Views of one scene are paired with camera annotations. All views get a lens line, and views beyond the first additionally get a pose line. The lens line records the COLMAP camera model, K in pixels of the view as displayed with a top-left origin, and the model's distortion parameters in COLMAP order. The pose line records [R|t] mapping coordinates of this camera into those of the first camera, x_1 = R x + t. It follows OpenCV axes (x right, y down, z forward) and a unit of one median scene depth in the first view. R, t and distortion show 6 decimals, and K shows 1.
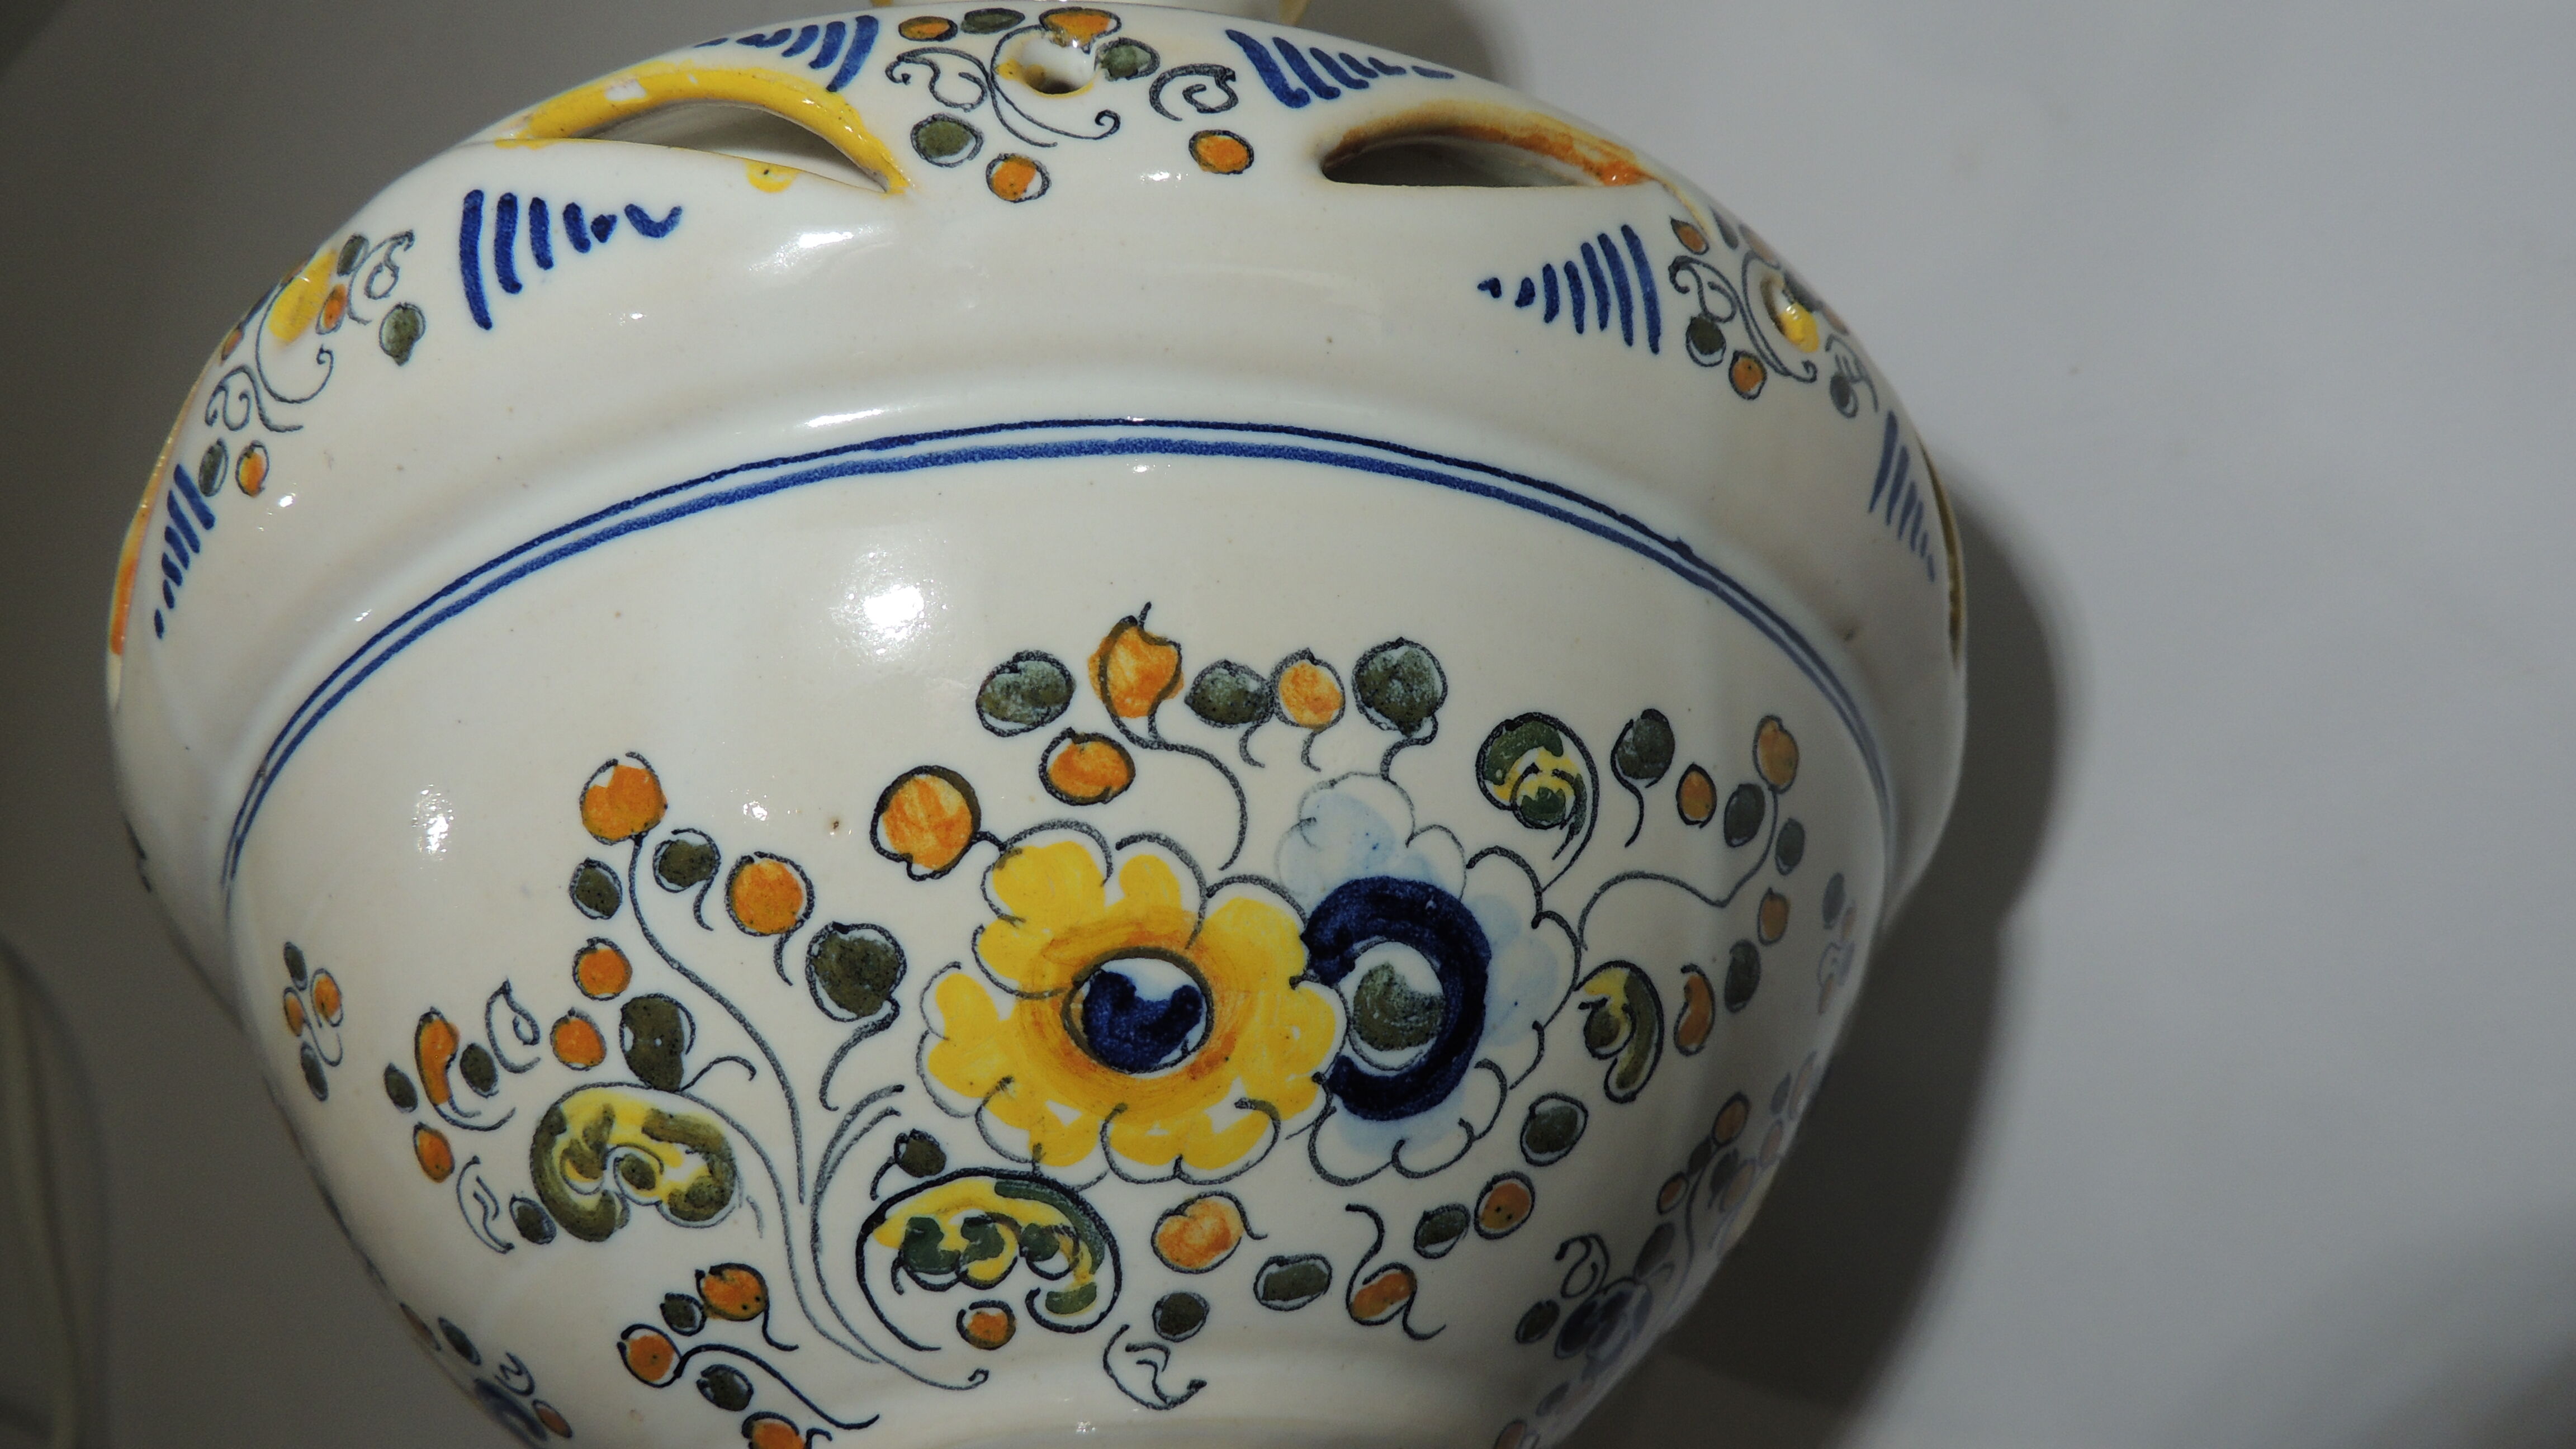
lens RADIAL K [[1823.6, 0, 1288.0], [0, 1823.6, 724.5], [0, 0, 1]] dist [-0.023362, 0.002752]
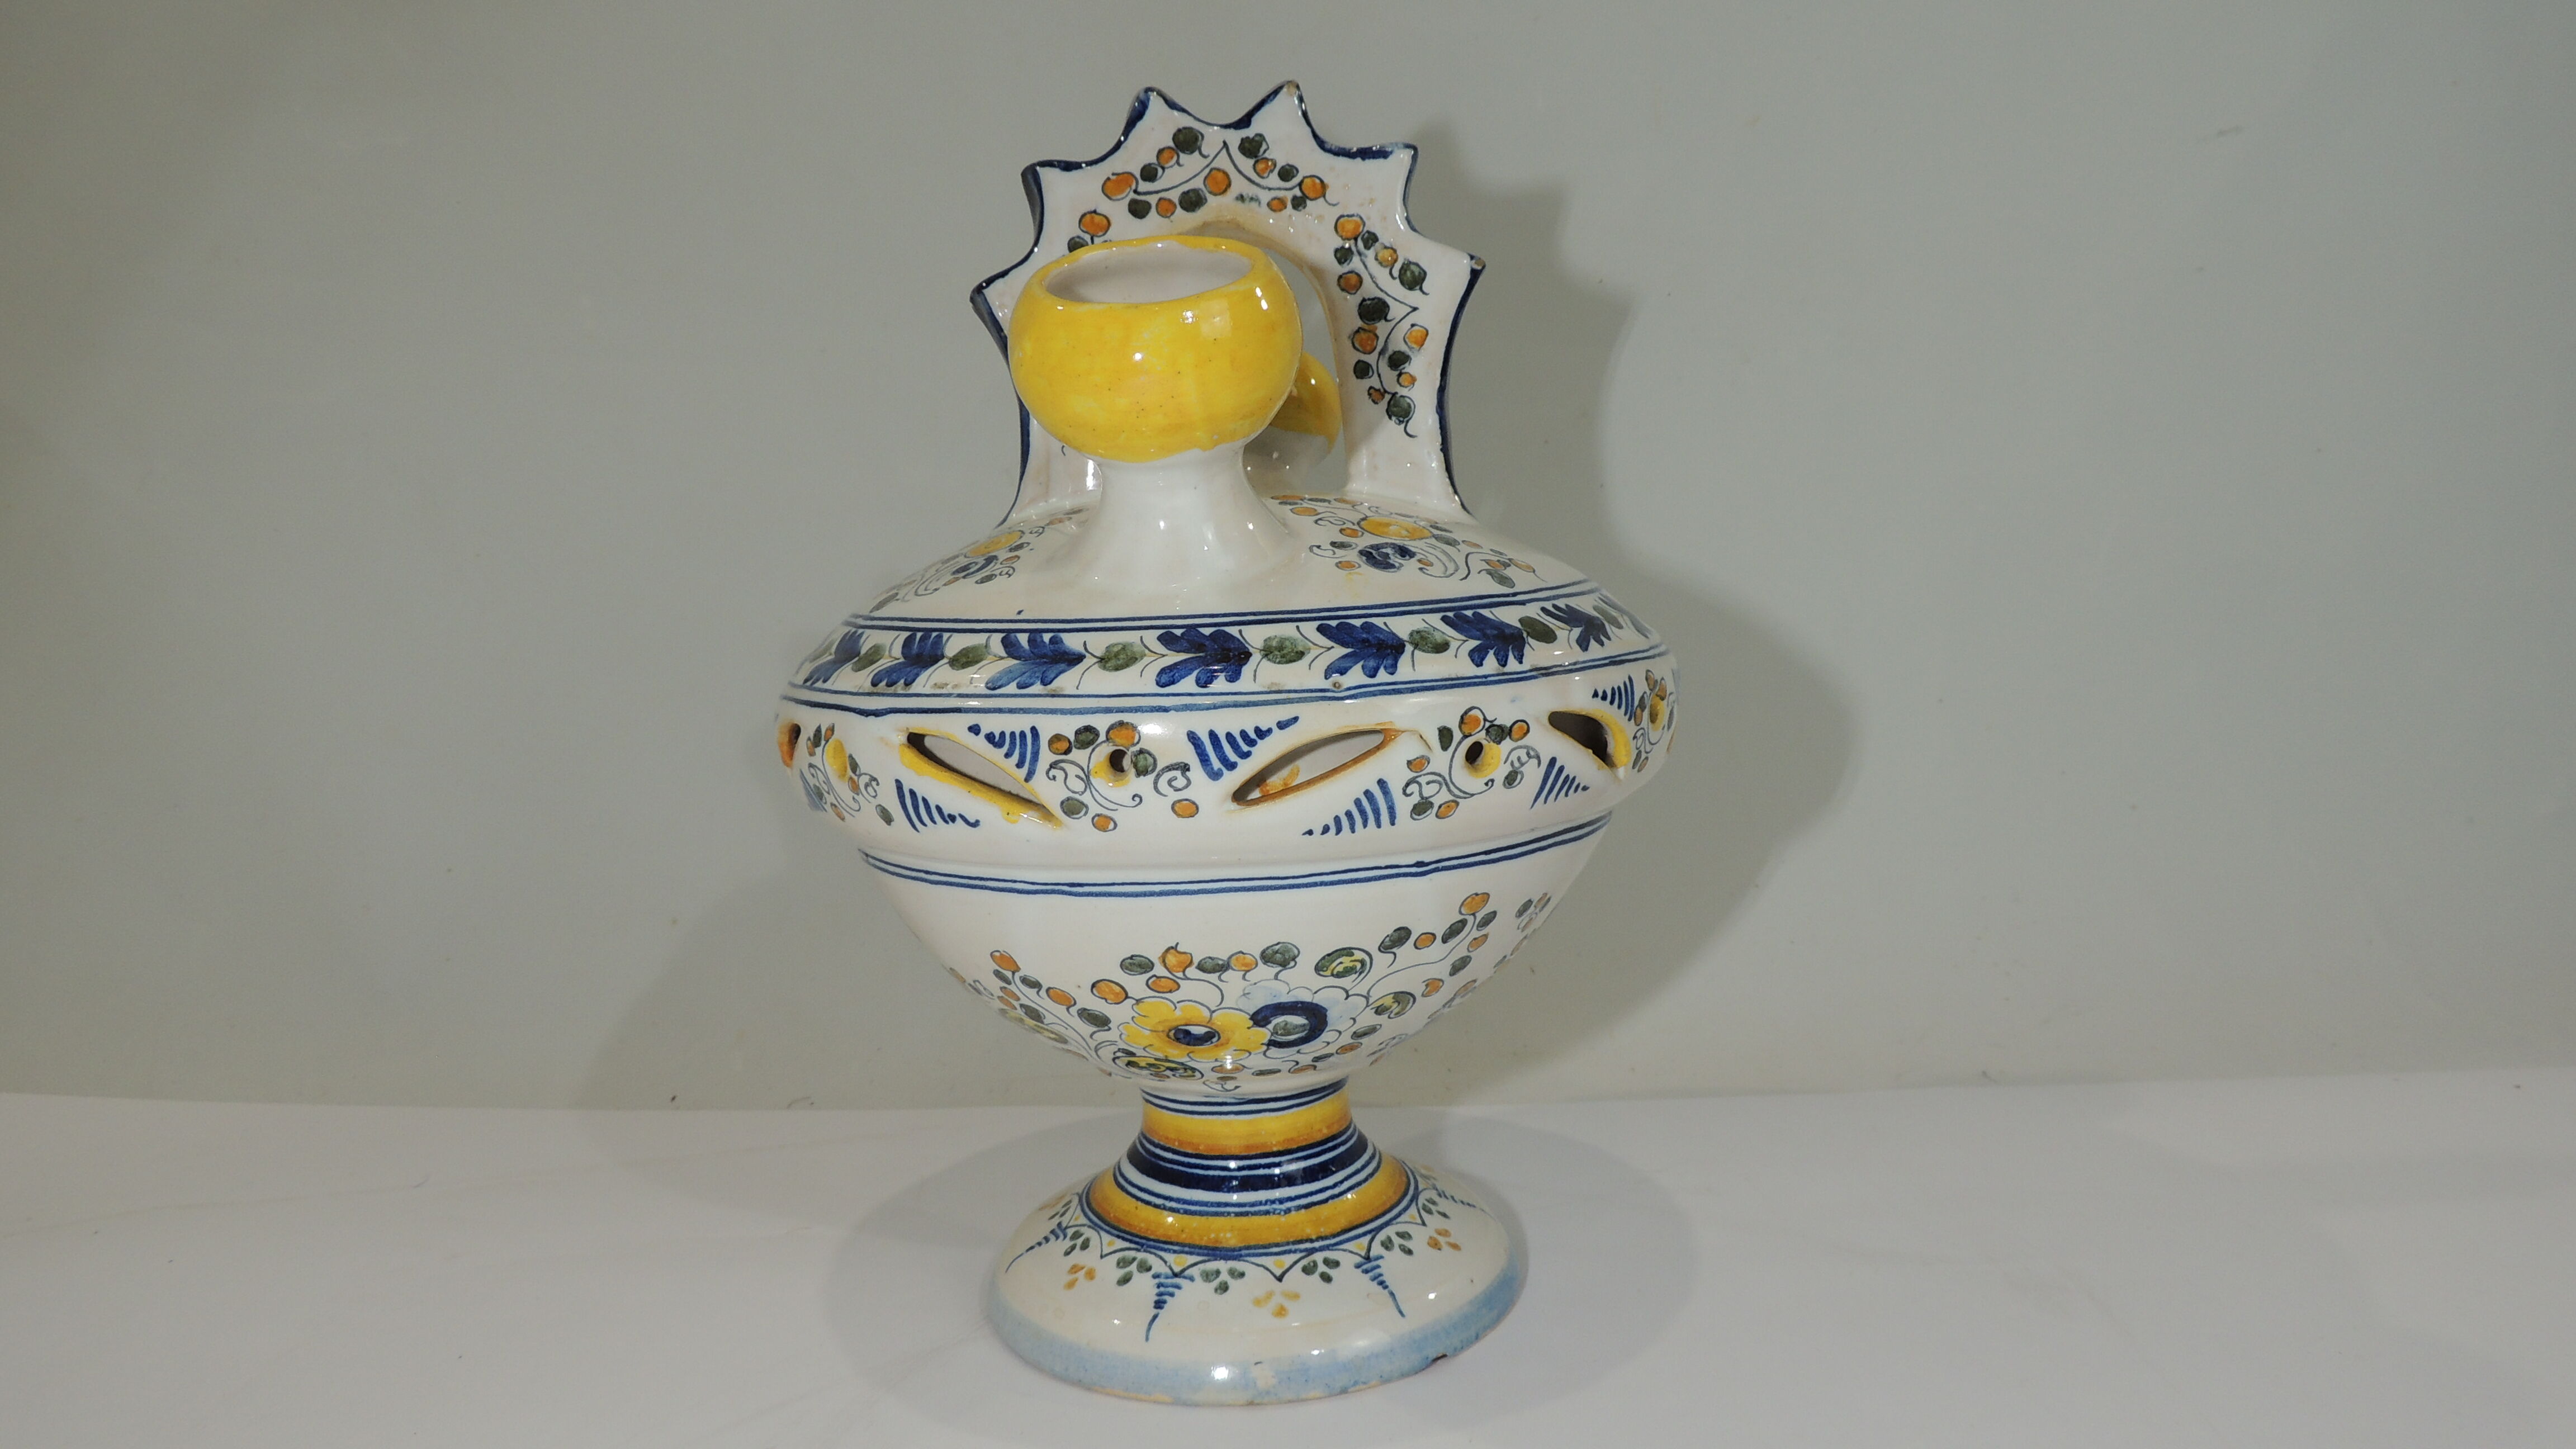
lens RADIAL K [[1823.6, 0, 1288.0], [0, 1823.6, 724.5], [0, 0, 1]] dist [-0.023362, 0.002752]
pose [[0.971082, 0.089338, -0.221402, 0.617583], [0.093109, 0.712207, 0.695767, -2.055338], [0.219842, -0.696261, 0.683293, -0.531490]]
